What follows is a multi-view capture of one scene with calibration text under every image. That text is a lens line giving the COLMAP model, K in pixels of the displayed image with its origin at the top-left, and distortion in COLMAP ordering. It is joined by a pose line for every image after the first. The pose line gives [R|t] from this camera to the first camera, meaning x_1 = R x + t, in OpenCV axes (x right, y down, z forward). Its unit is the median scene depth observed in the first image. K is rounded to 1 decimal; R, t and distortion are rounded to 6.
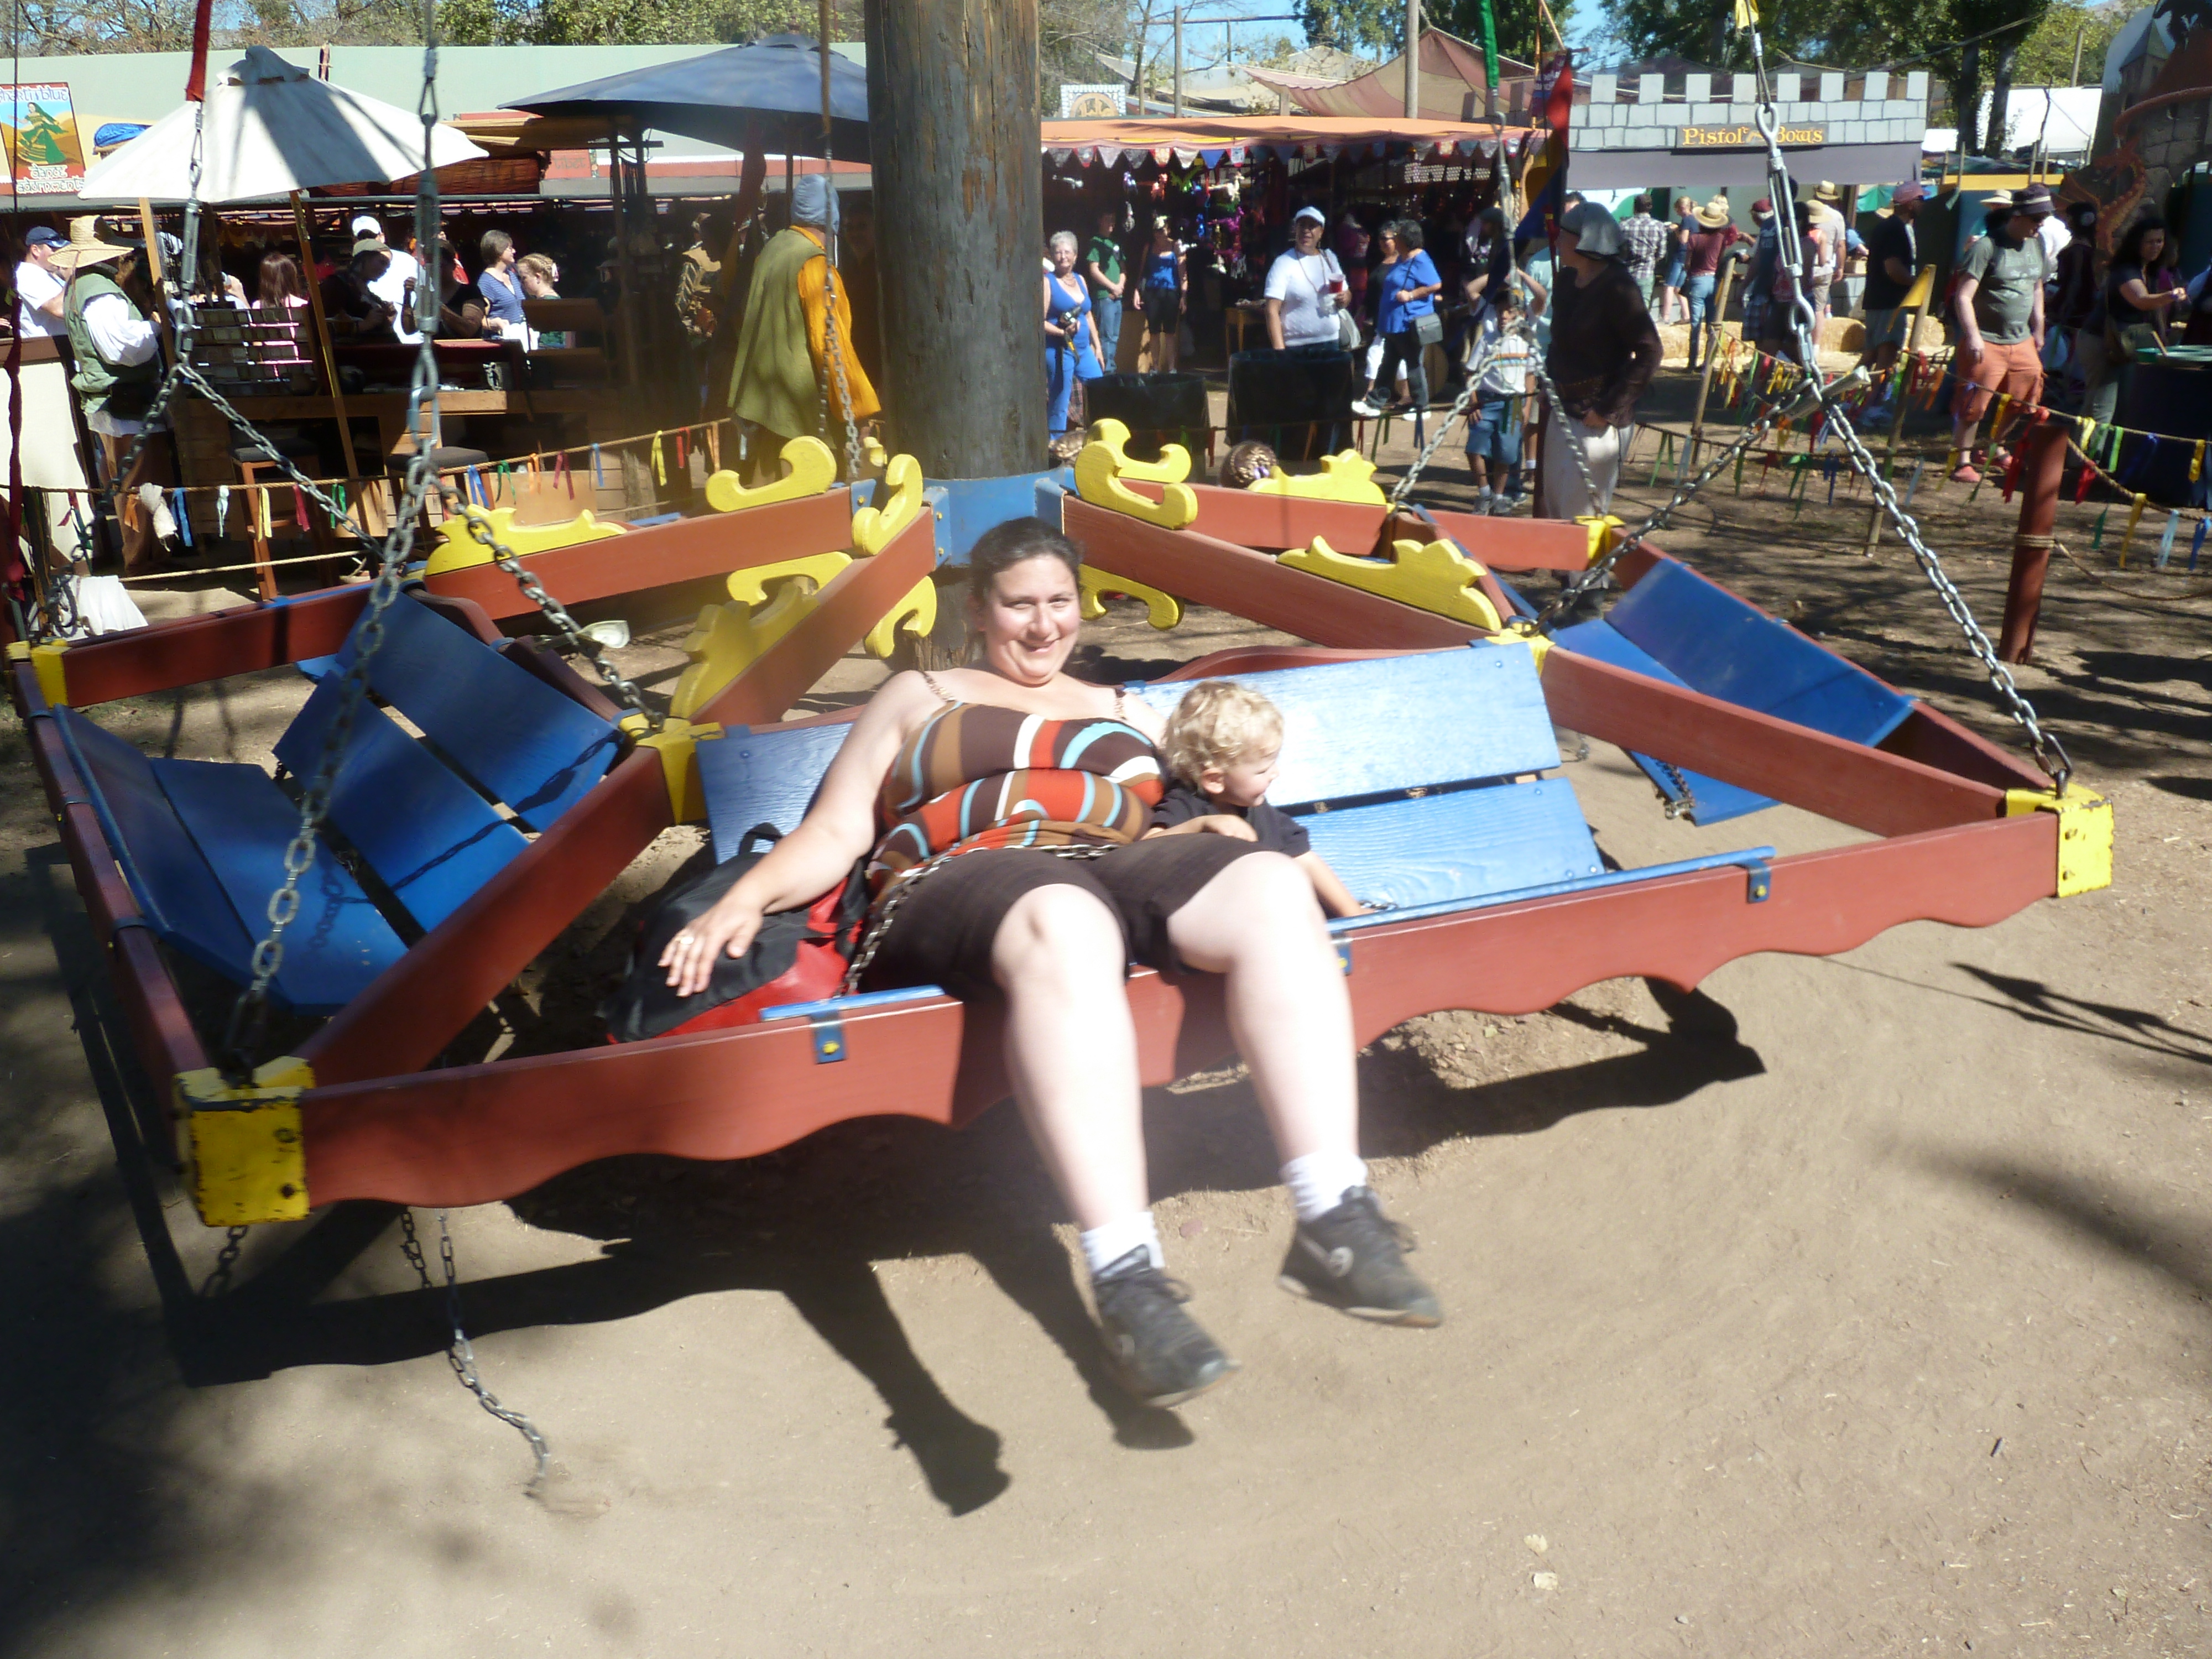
lens RADIAL K [[1657.2, 0, 1108.3], [0, 1657.2, 820.5], [0, 0, 1]] dist [-0.032690, -0.000953]
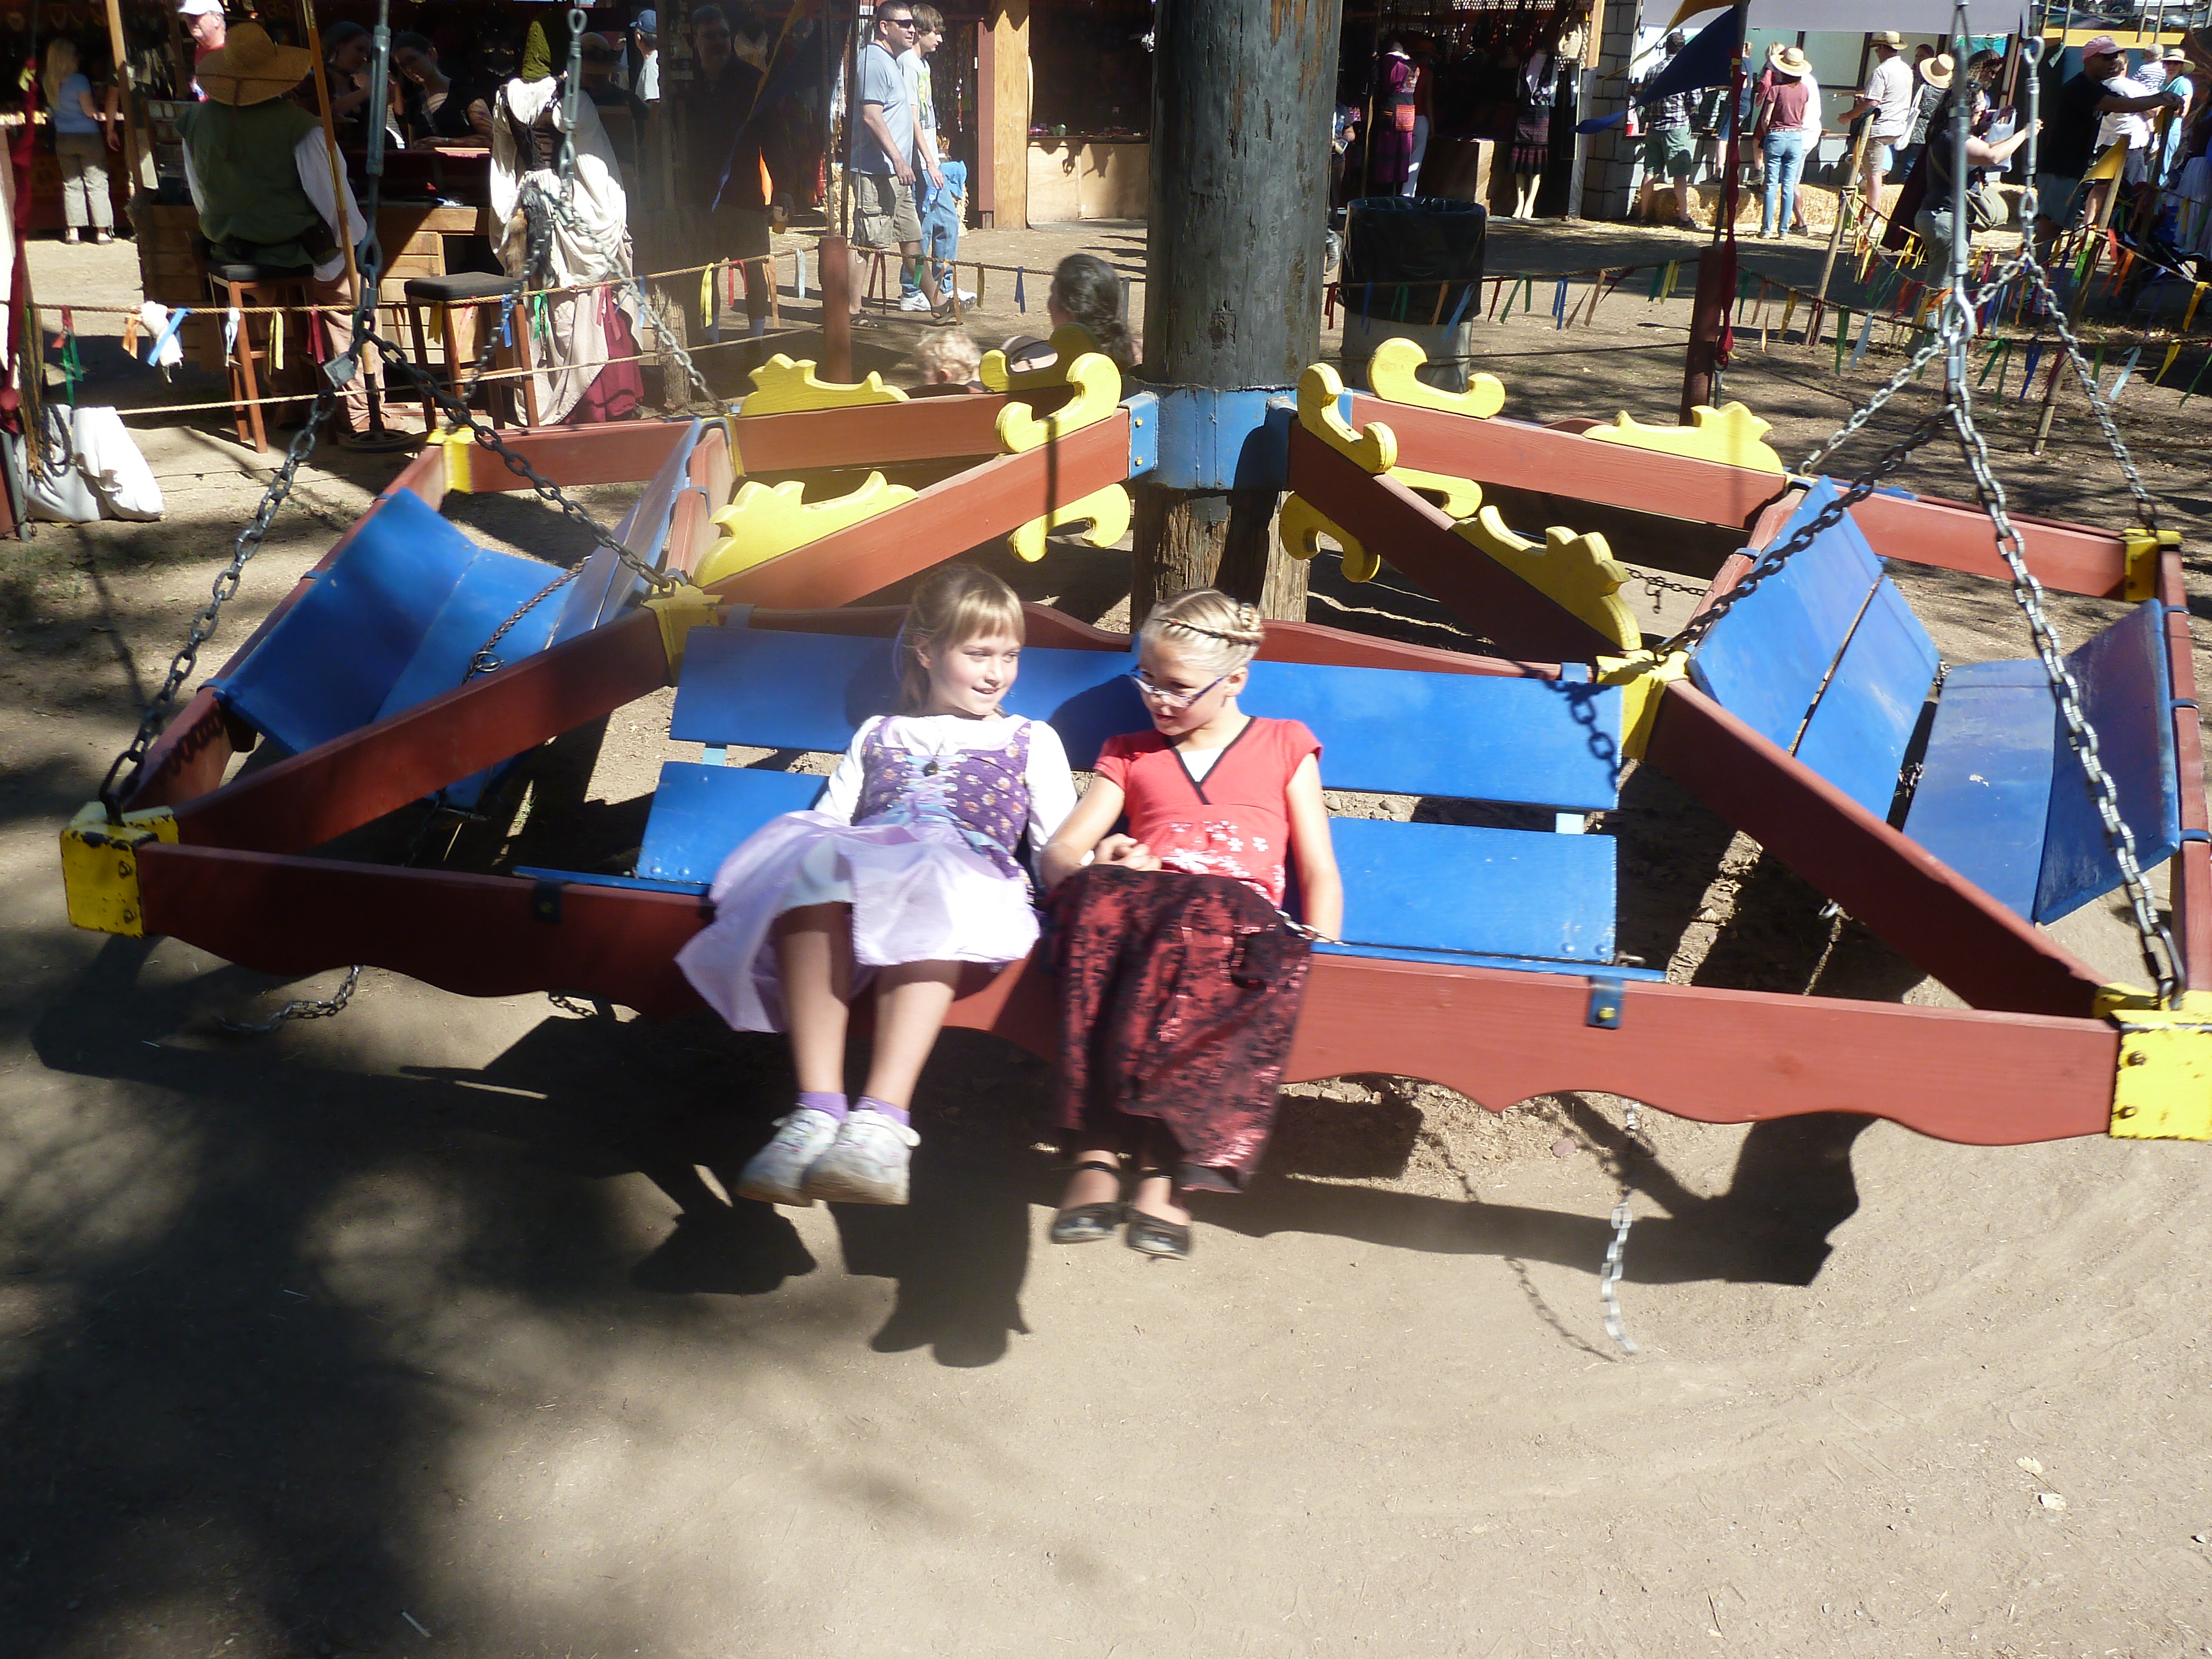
lens RADIAL K [[1861.9, 0, 1107.9], [0, 1861.9, 819.0], [0, 0, 1]] dist [-0.023087, -0.015836]
pose [[0.998728, 0.025749, 0.043346, -0.089213], [-0.027928, 0.998337, 0.050437, 0.004304], [-0.041975, -0.051583, 0.997786, -0.012675]]
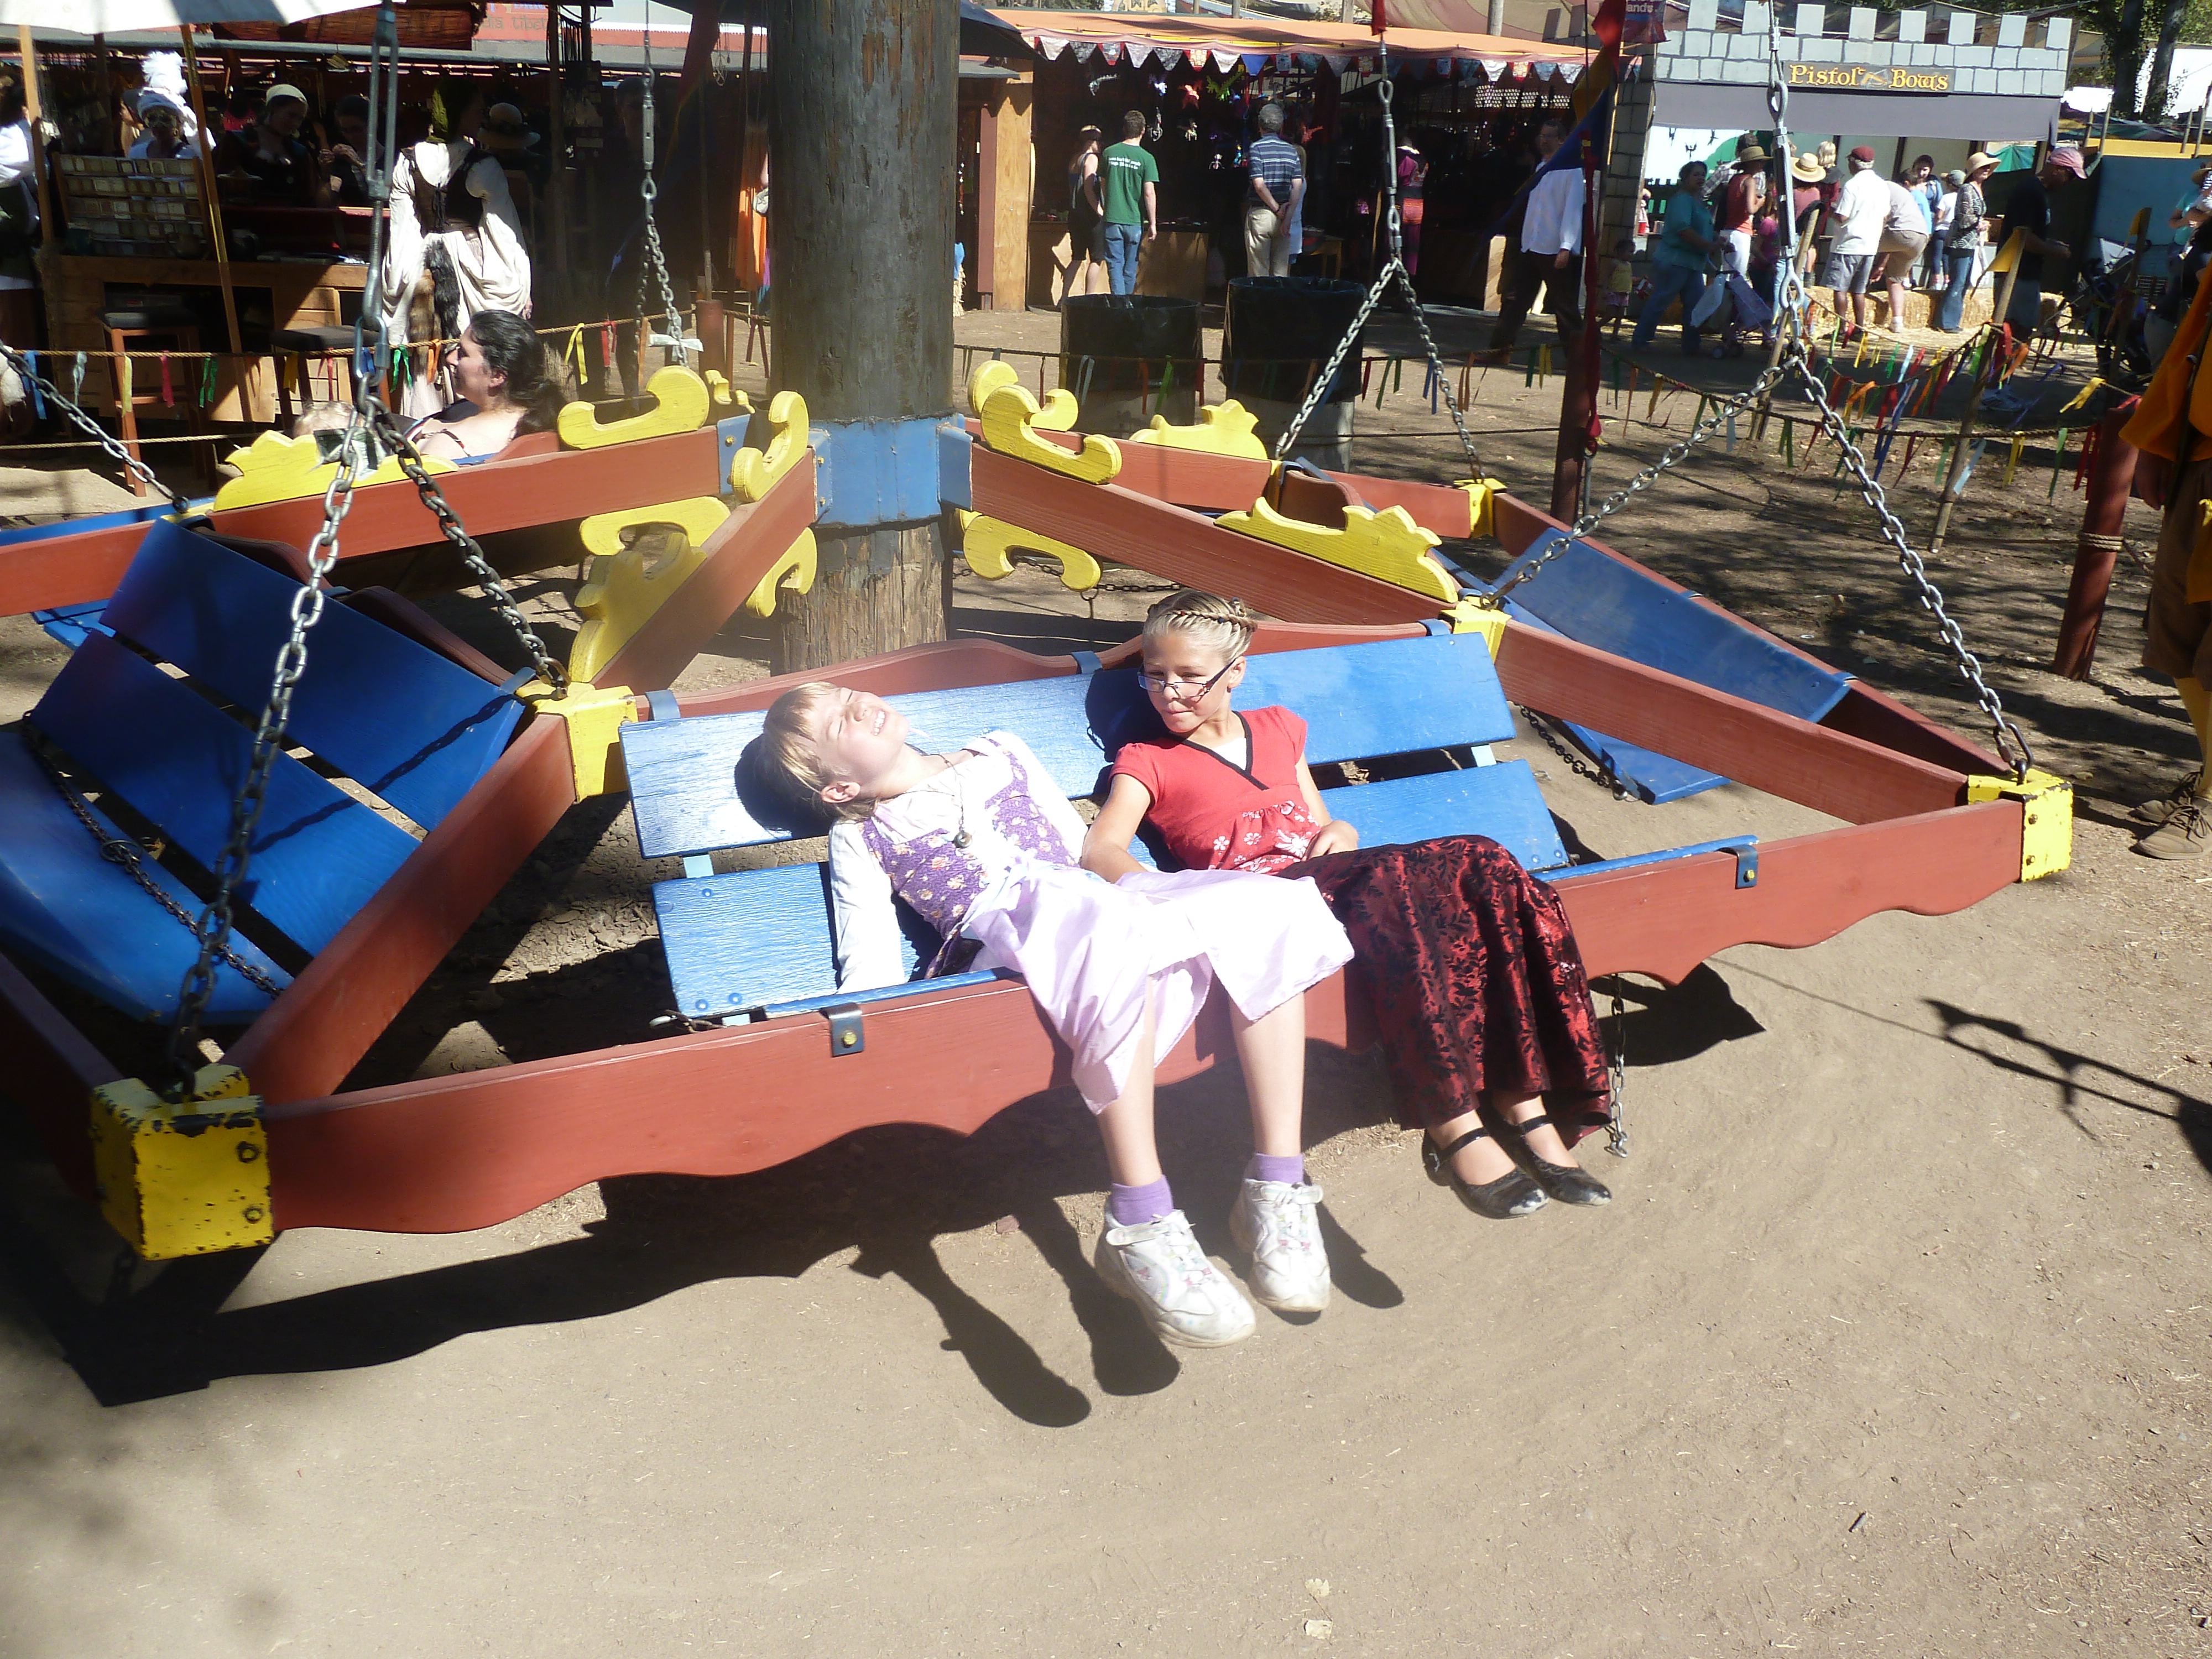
lens RADIAL K [[1861.9, 0, 1106.2], [0, 1861.9, 822.1], [0, 0, 1]] dist [-0.023087, -0.015836]
pose [[0.997835, 0.065510, -0.005882, 0.032236], [-0.065466, 0.997828, 0.007290, 0.006324], [0.006347, -0.006889, 0.999956, -0.001464]]
